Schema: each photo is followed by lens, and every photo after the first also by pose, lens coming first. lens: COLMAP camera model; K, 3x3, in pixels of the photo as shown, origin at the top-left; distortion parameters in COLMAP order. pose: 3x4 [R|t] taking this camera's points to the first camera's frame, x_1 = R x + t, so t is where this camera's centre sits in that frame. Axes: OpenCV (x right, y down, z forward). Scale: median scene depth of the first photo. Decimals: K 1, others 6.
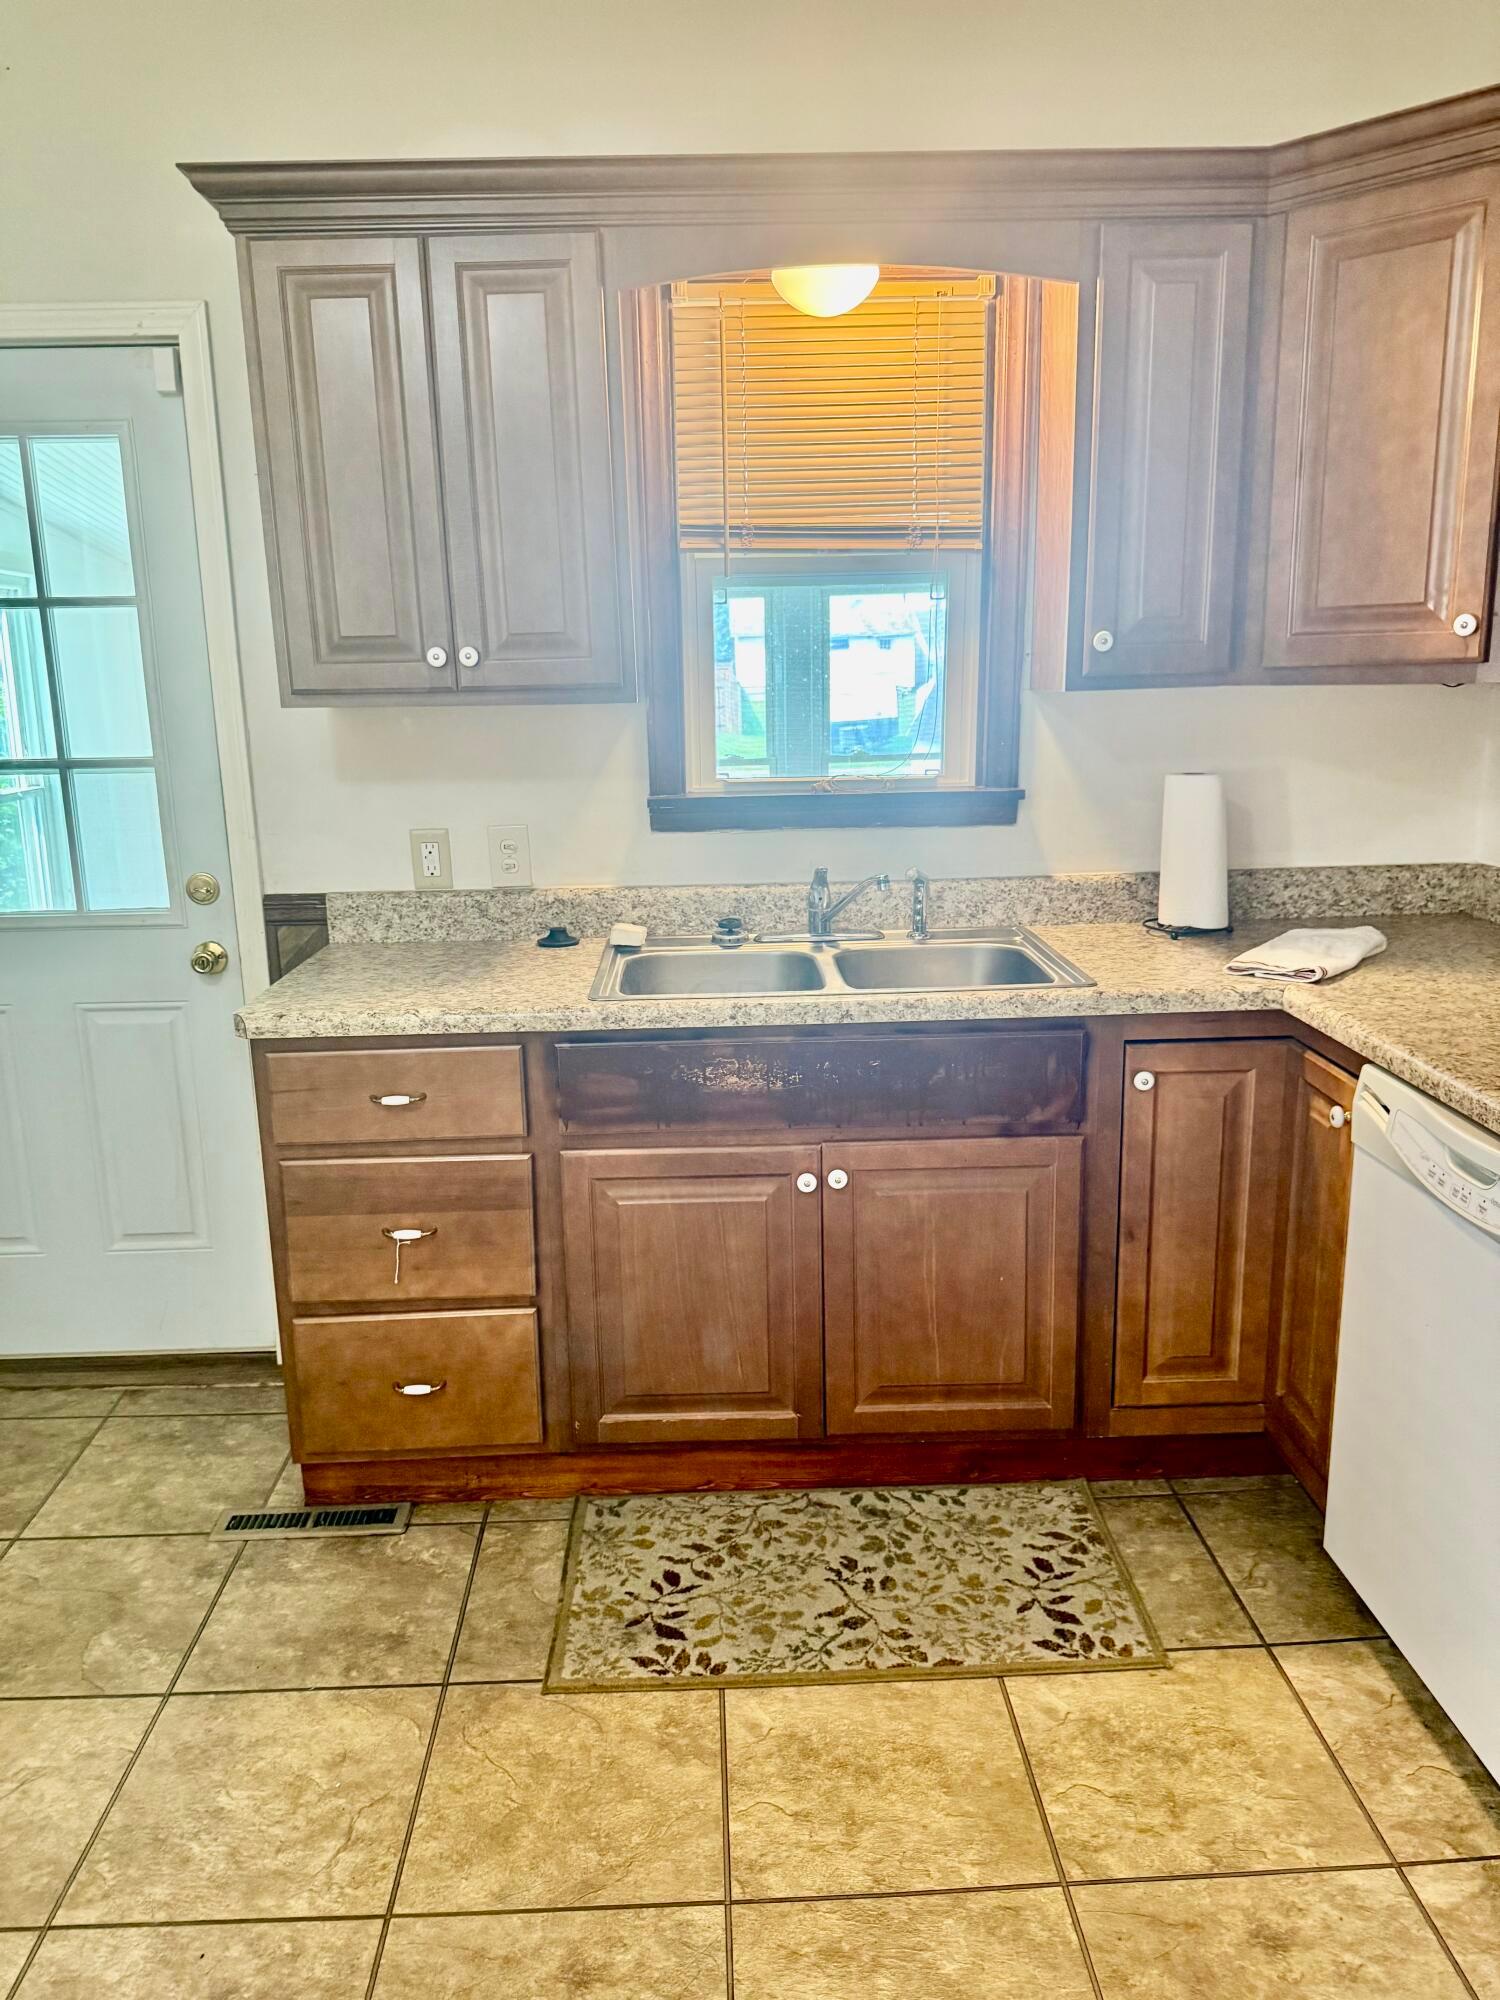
lens RADIAL K [[1416.6, 0, 725.8], [0, 1416.6, 1001.5], [0, 0, 1]] dist [0.064688, -0.094533]
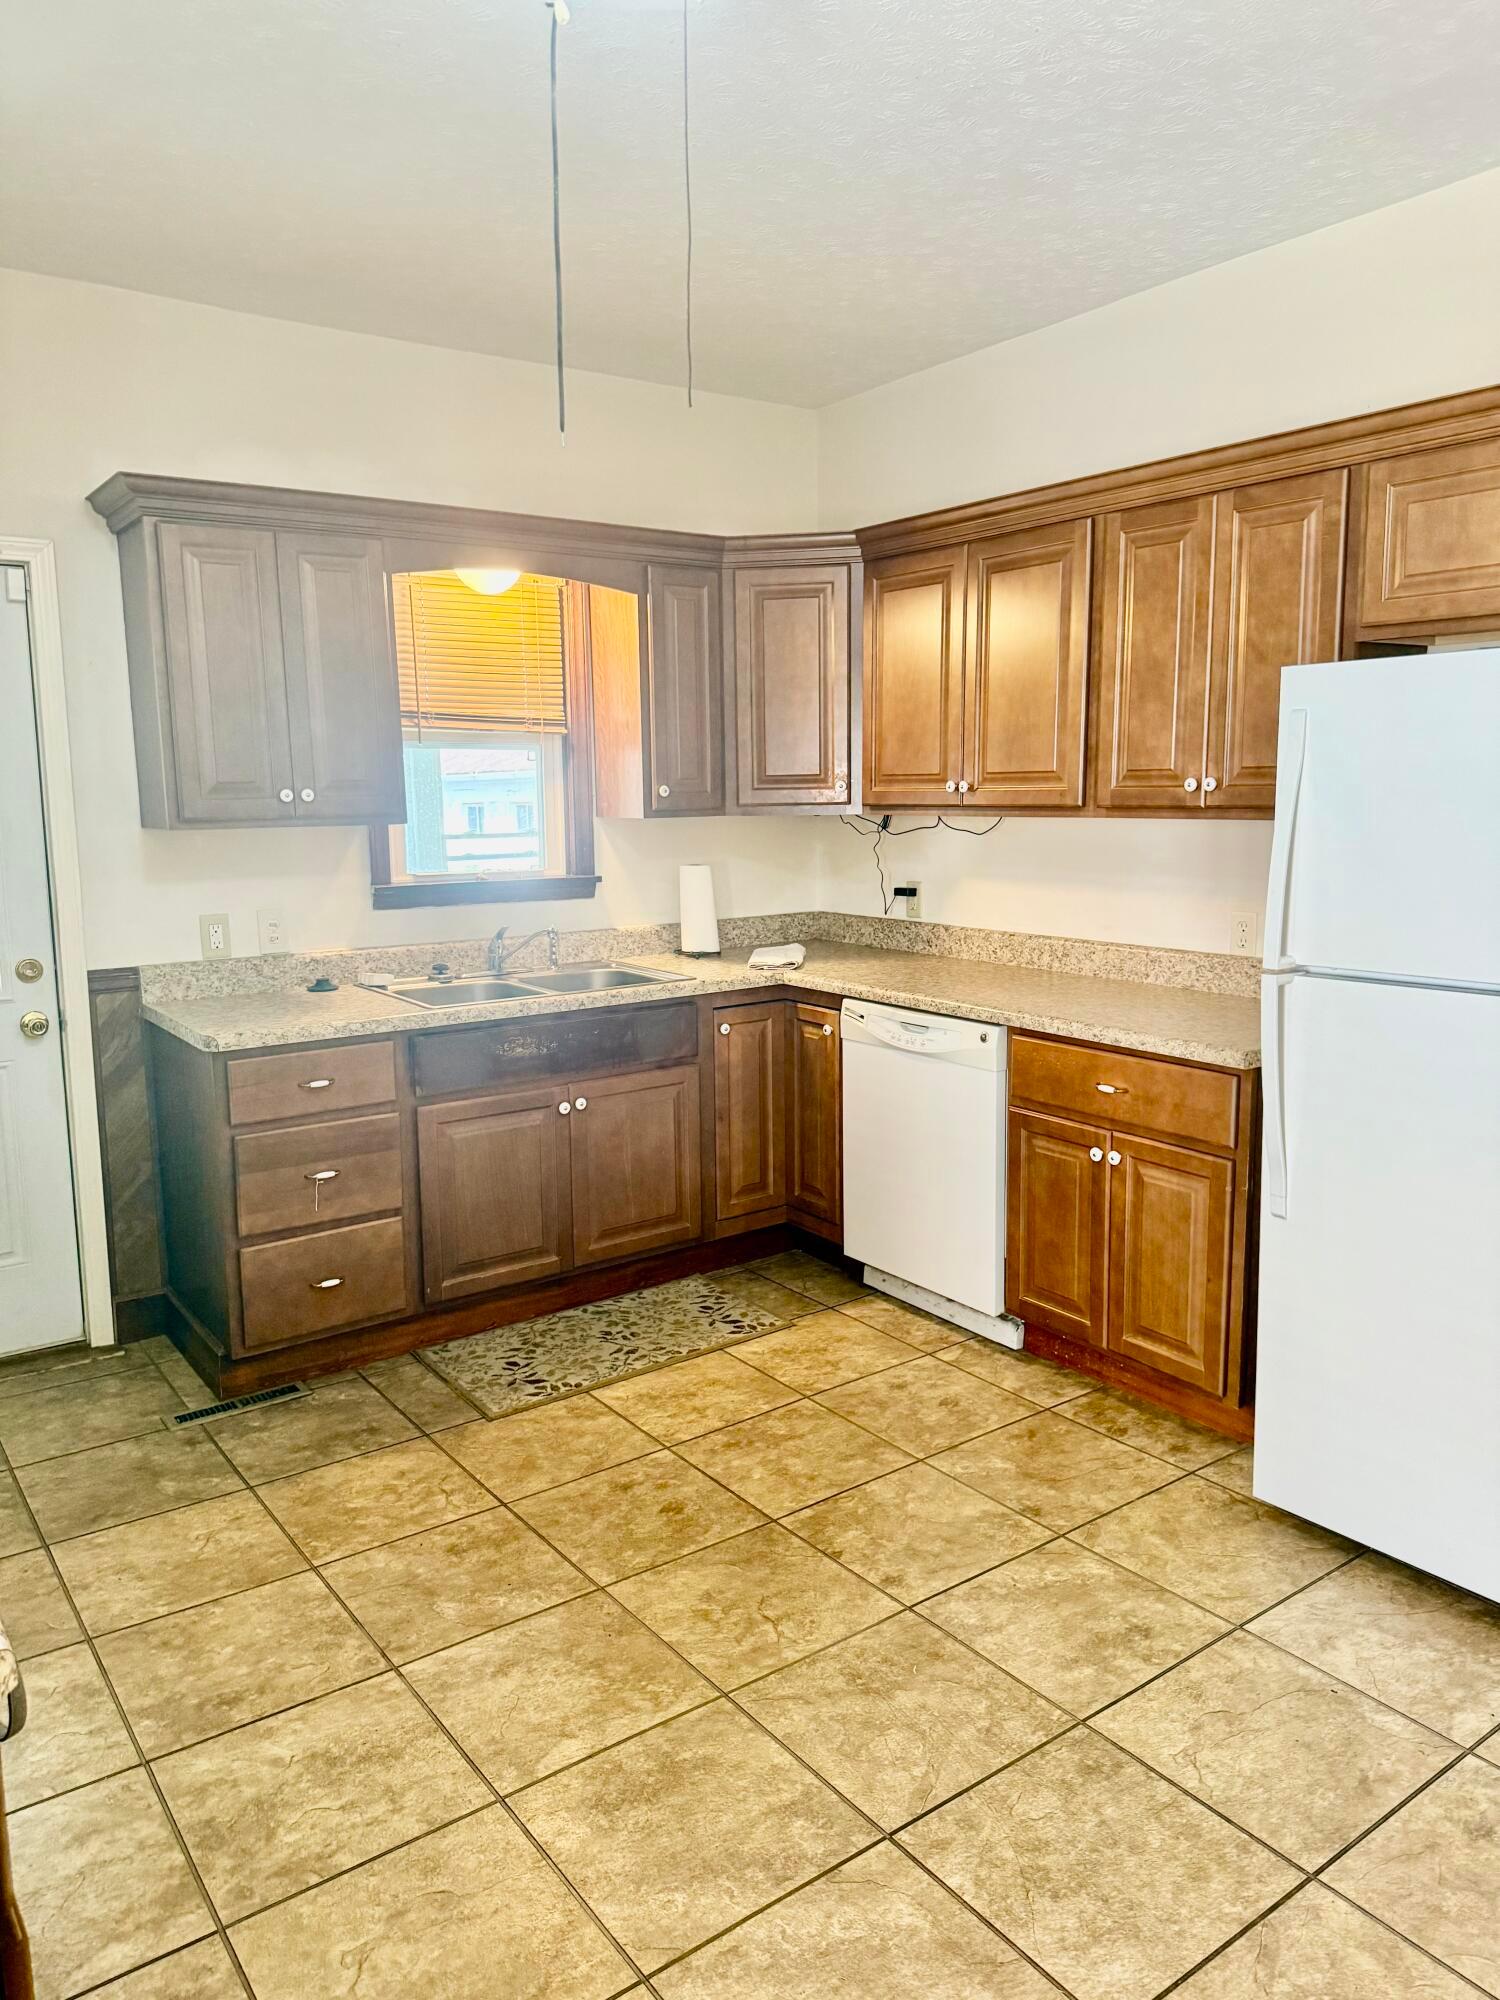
lens RADIAL K [[1416.6, 0, 725.8], [0, 1416.6, 1001.5], [0, 0, 1]] dist [0.064688, -0.094533]
pose [[0.828163, -0.074812, 0.555472, -0.678981], [0.118696, 0.991983, -0.043363, 0.095192], [-0.547775, 0.101843, 0.830404, -0.487288]]
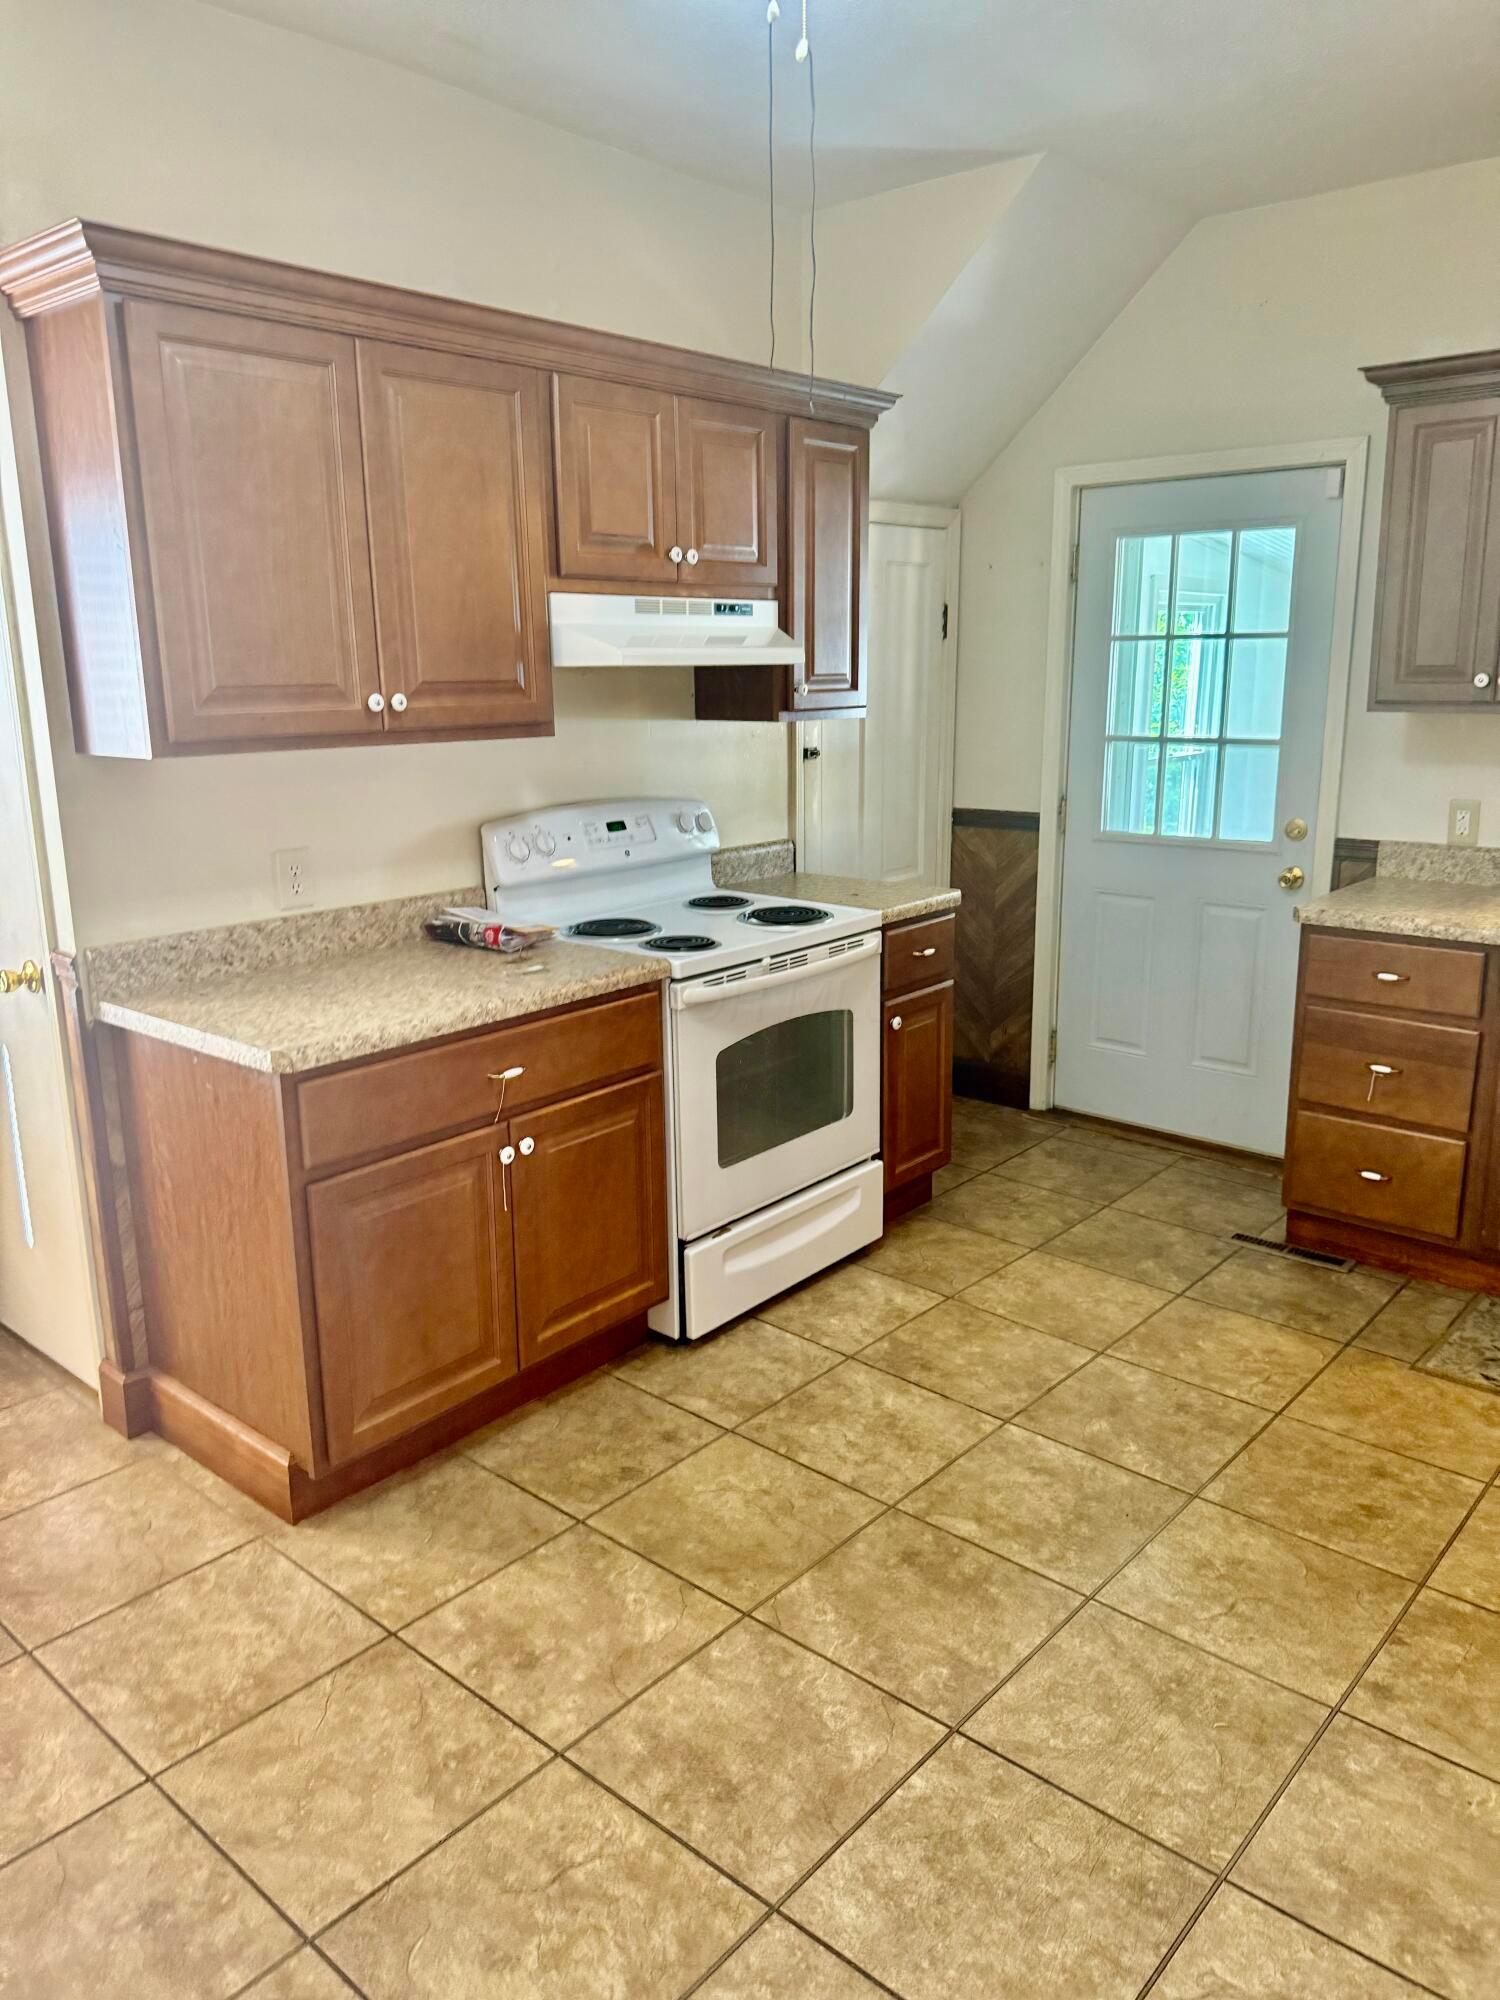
lens RADIAL K [[1403.6, 0, 758.9], [0, 1403.6, 985.6], [0, 0, 1]] dist [0.053574, -0.096048]
pose [[0.736273, 0.166343, -0.655921, 0.246595], [-0.155872, 0.984940, 0.074817, 0.067102], [0.658488, 0.047154, 0.751113, -0.533083]]
